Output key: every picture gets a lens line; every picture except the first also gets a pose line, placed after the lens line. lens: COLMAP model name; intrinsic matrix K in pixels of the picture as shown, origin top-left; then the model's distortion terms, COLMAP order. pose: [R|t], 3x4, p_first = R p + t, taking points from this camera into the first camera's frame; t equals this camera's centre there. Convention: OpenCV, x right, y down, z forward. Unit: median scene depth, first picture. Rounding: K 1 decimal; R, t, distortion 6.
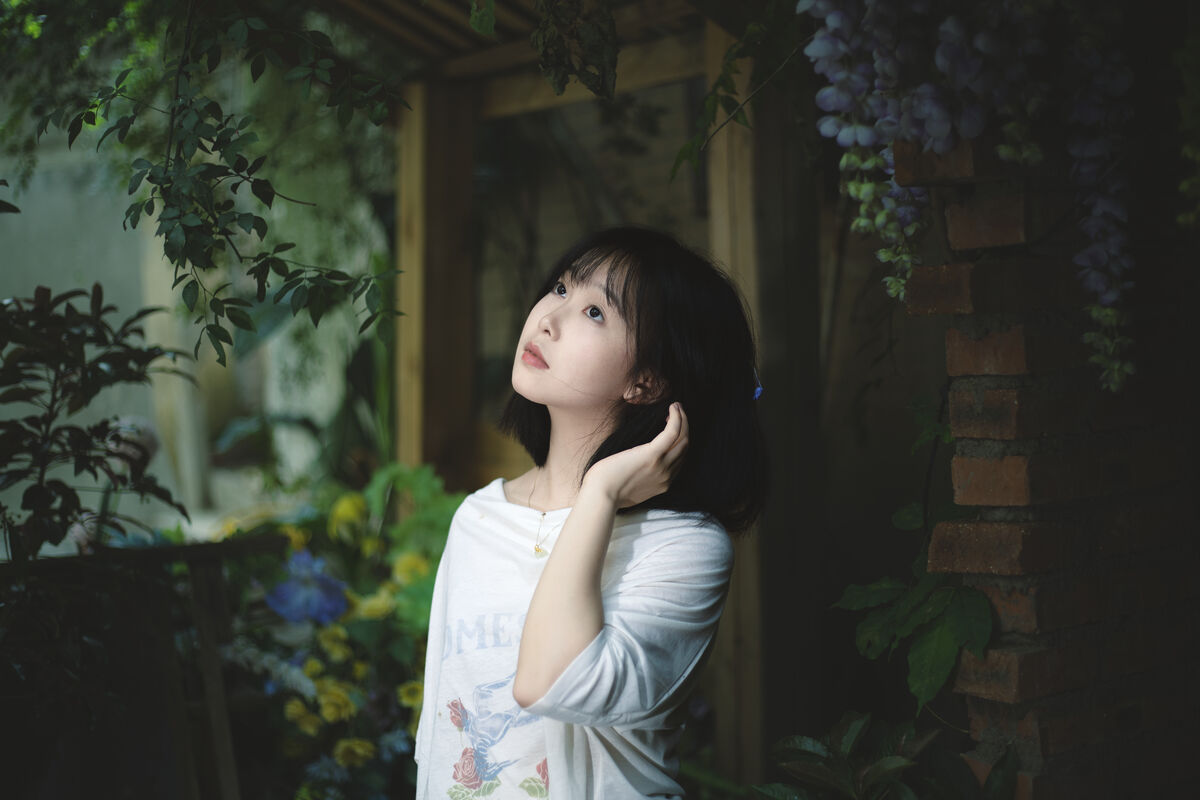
lens RADIAL K [[1717.8, 0, 600.0], [0, 1717.8, 400.0], [0, 0, 1]] dist [-0.111049, 0.030628]
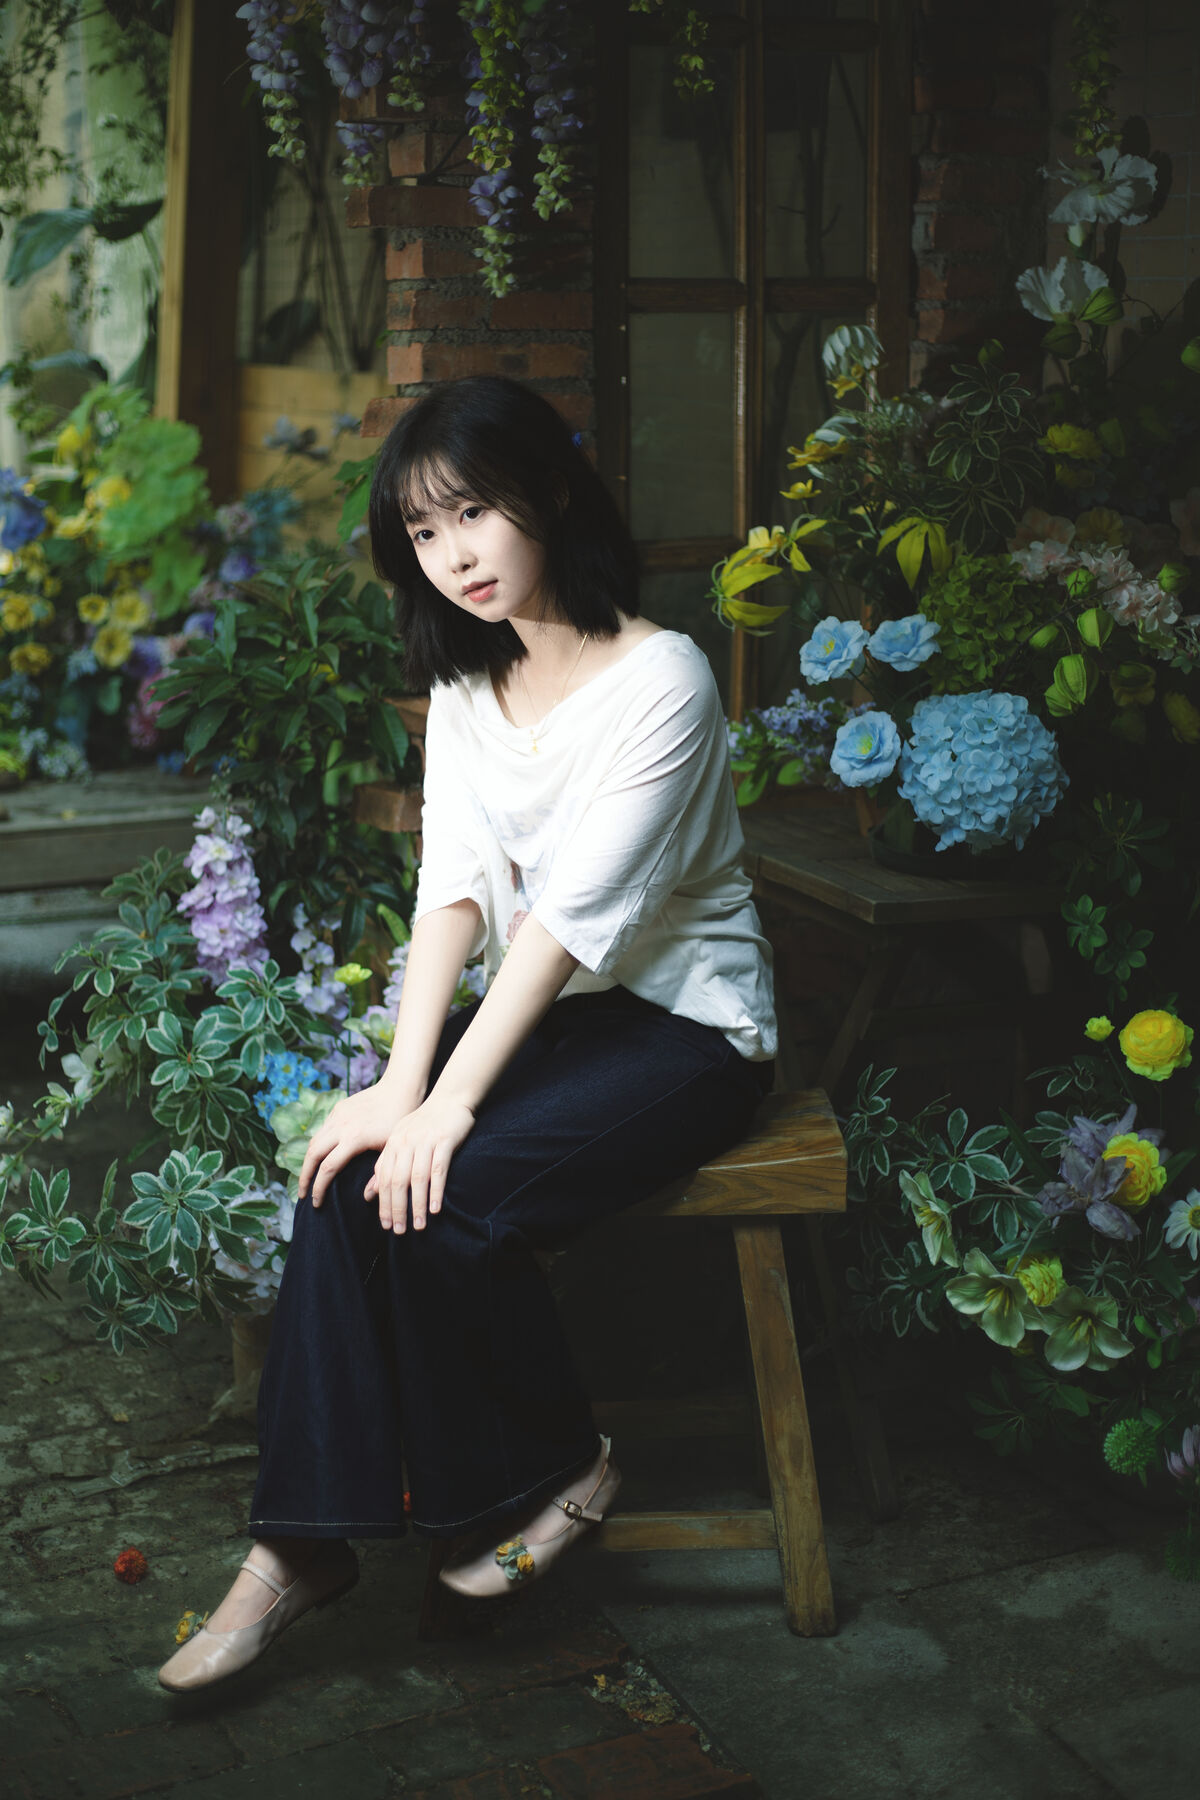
lens RADIAL K [[2576.7, 0, 600.0], [0, 2576.7, 900.0], [0, 0, 1]] dist [-0.111049, 0.030628]
pose [[0.996113, 0.077377, -0.042080, 0.494320], [-0.068702, 0.981534, 0.178525, 0.090048], [0.055117, -0.174941, 0.983035, -0.946130]]
